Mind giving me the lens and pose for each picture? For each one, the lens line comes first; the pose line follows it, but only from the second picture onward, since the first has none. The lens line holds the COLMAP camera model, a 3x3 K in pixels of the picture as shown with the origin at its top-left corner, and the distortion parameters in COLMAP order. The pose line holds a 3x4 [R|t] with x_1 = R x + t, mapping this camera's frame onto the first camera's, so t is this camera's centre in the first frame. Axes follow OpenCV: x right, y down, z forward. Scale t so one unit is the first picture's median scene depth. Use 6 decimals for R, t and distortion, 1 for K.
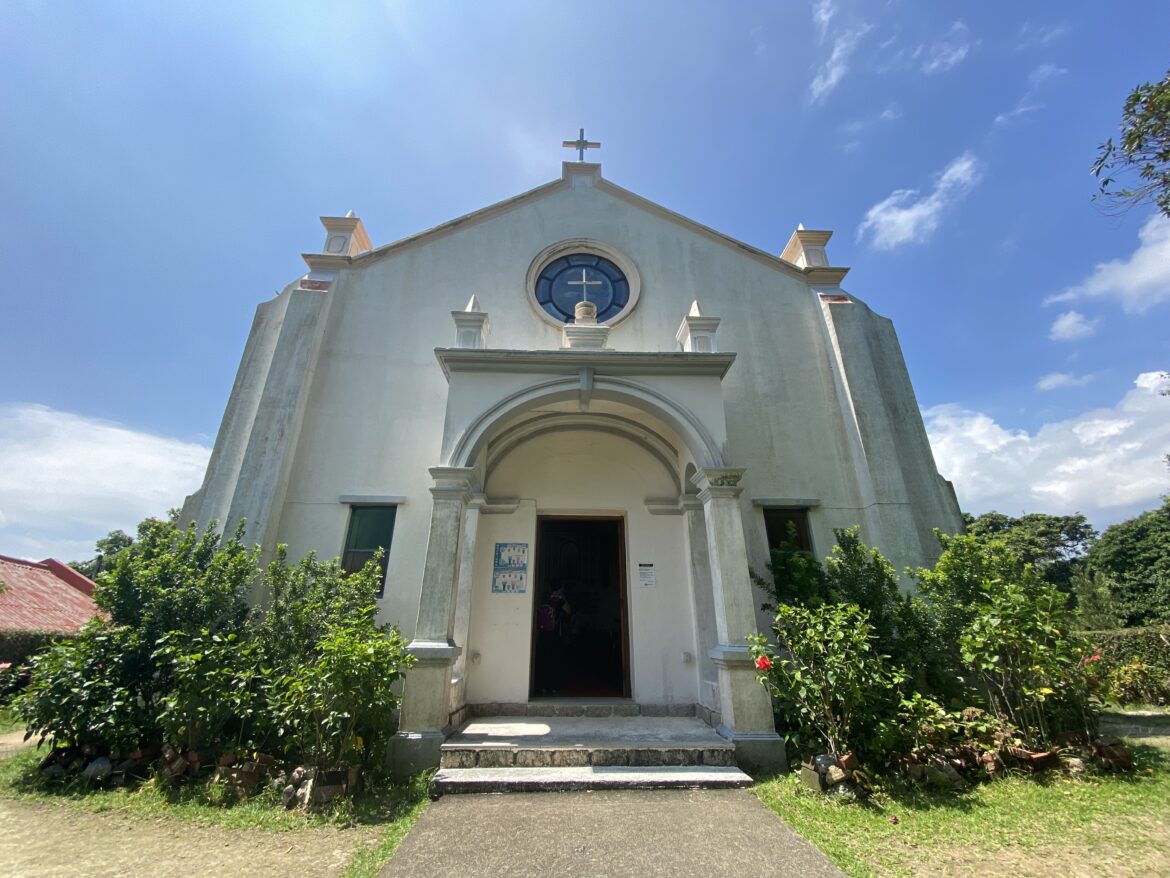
lens RADIAL K [[470.8, 0, 580.3], [0, 470.8, 446.7], [0, 0, 1]] dist [0.016255, -0.016478]
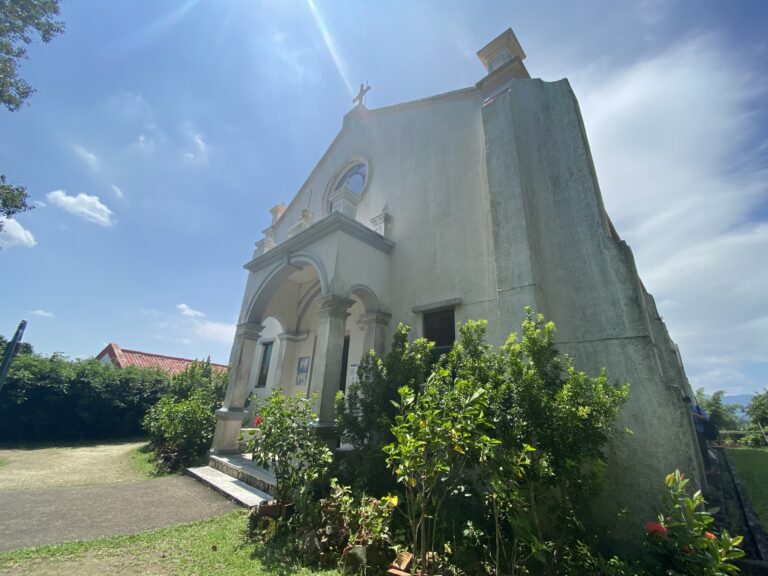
lens RADIAL K [[309.0, 0, 380.9], [0, 309.0, 293.1], [0, 0, 1]] dist [0.016255, -0.016478]
pose [[0.705376, -0.206478, -0.678094, 0.860659], [0.209238, 0.974658, -0.079125, 0.118553], [0.677247, -0.086070, 0.730704, 0.353896]]
